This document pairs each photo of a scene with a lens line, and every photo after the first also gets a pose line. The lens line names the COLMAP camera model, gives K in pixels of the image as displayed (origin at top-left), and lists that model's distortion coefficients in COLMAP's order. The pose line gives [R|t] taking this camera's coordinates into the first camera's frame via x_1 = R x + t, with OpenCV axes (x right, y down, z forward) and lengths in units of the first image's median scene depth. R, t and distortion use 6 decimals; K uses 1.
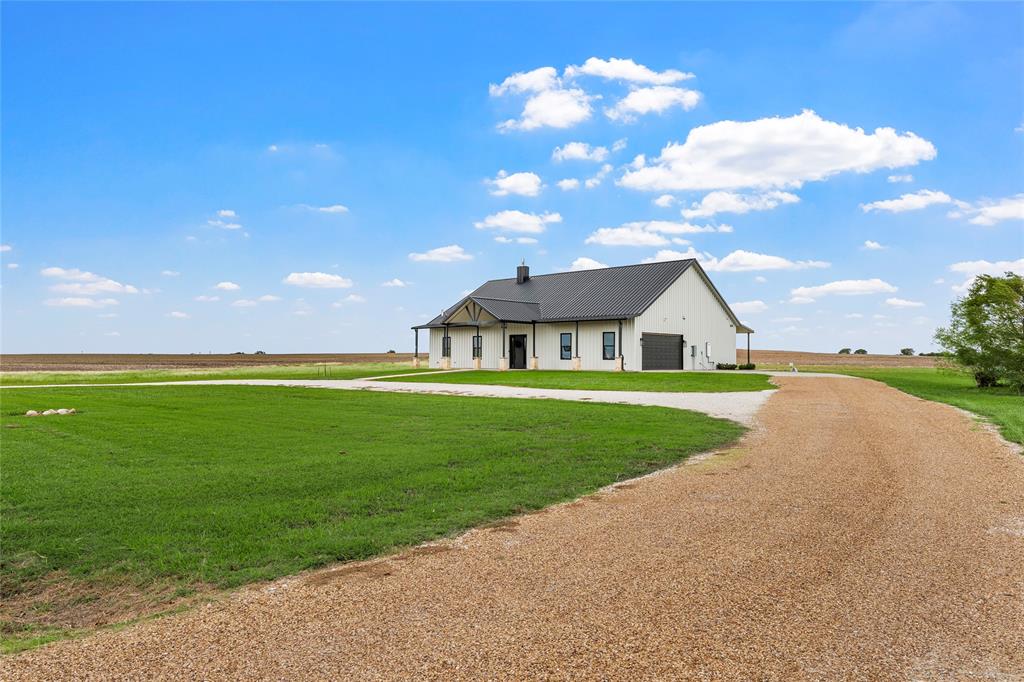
lens RADIAL K [[700.3, 0, 512.0], [0, 700.3, 341.0], [0, 0, 1]] dist [-0.000422, -0.000046]
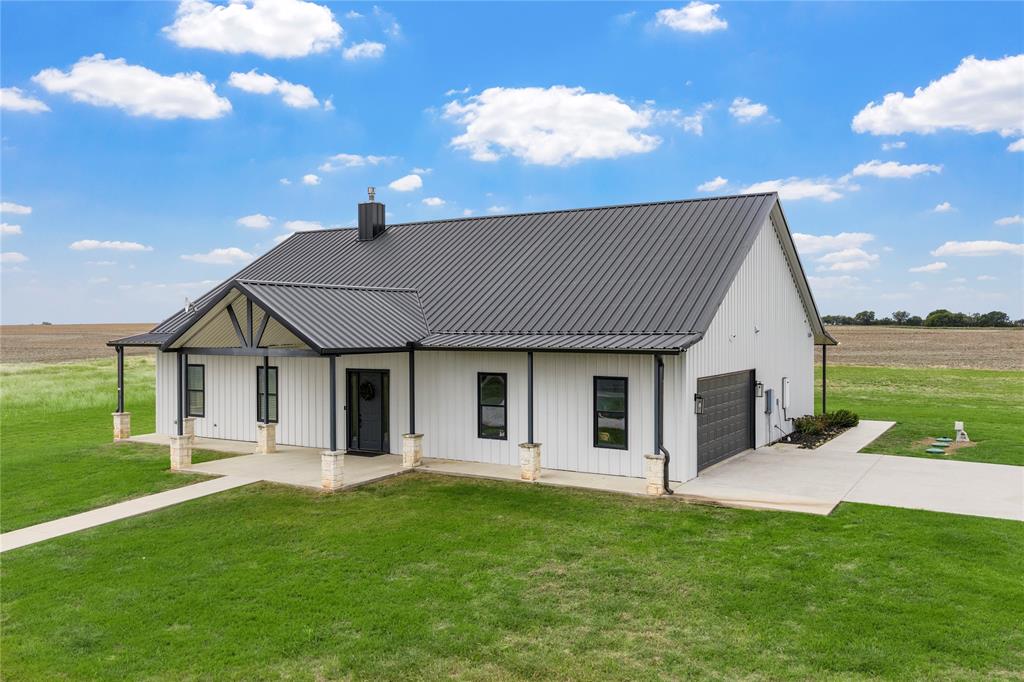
lens RADIAL K [[844.8, 0, 512.0], [0, 844.8, 341.0], [0, 0, 1]] dist [0.006833, 0.000446]
pose [[0.979211, -0.009908, 0.202600, -0.008680], [-0.000317, 0.998730, 0.050373, -0.052178], [-0.202842, -0.049390, 0.977965, 0.517550]]
